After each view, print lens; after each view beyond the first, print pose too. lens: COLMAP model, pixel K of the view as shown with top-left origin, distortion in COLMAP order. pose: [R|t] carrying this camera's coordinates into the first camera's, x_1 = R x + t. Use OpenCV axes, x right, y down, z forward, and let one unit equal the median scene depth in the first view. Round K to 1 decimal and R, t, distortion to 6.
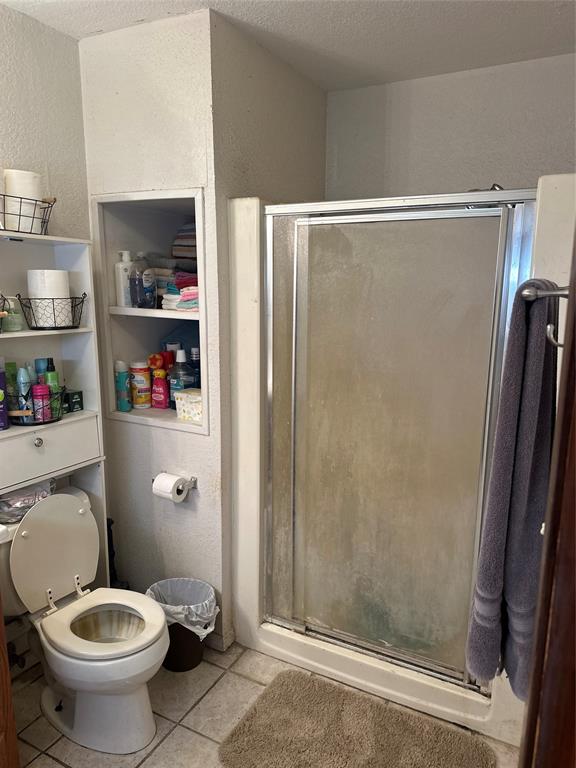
lens RADIAL K [[537.3, 0, 283.2], [0, 537.3, 385.5], [0, 0, 1]] dist [0.075118, -0.092650]
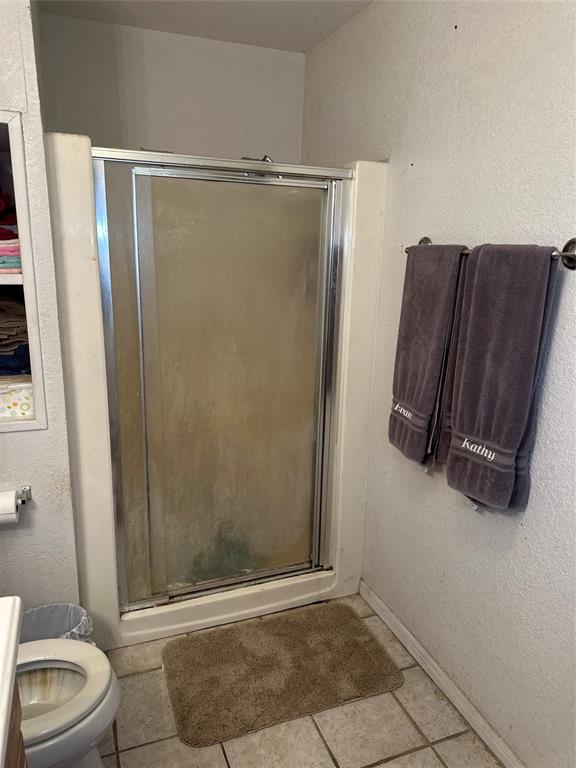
lens RADIAL K [[537.3, 0, 284.6], [0, 537.3, 380.5], [0, 0, 1]] dist [0.075118, -0.092650]
pose [[0.667471, -0.175598, 0.723635, -0.500956], [0.125599, 0.984423, 0.123030, -0.035872], [-0.733967, 0.008768, 0.679129, 0.191717]]
